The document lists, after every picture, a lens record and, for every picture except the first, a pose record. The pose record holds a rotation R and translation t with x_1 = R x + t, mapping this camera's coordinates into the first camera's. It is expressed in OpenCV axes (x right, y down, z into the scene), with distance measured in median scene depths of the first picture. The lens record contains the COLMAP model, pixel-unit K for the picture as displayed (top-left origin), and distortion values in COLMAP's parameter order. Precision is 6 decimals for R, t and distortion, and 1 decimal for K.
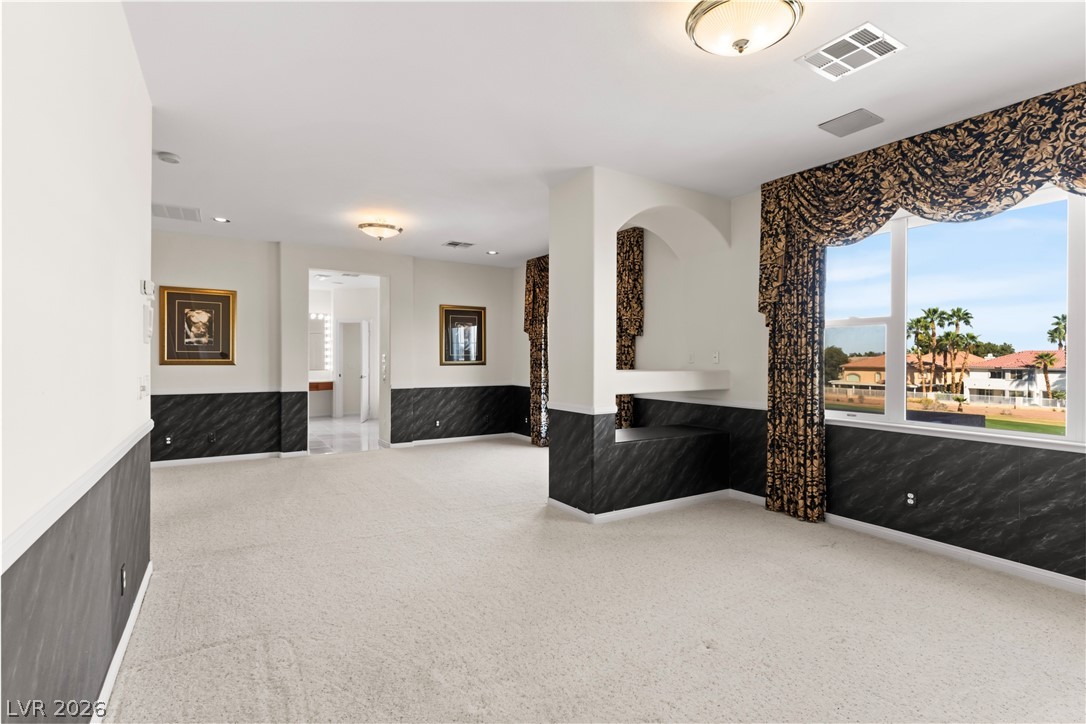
lens RADIAL K [[510.3, 0, 543.0], [0, 510.3, 362.0], [0, 0, 1]] dist [0.001991, -0.000956]
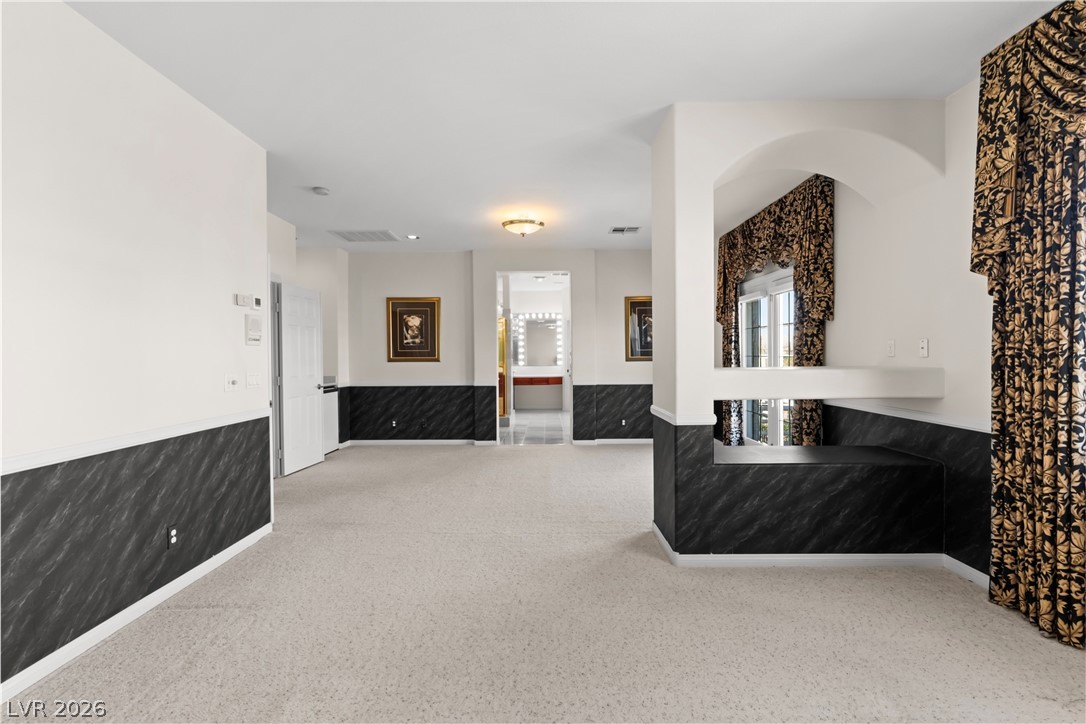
lens RADIAL K [[510.3, 0, 543.0], [0, 510.3, 362.0], [0, 0, 1]] dist [0.001991, -0.000956]
pose [[0.850054, -0.002878, -0.526687, 0.316476], [0.007733, 0.999945, 0.007018, 0.000328], [0.526638, -0.010039, 0.850030, 0.223221]]
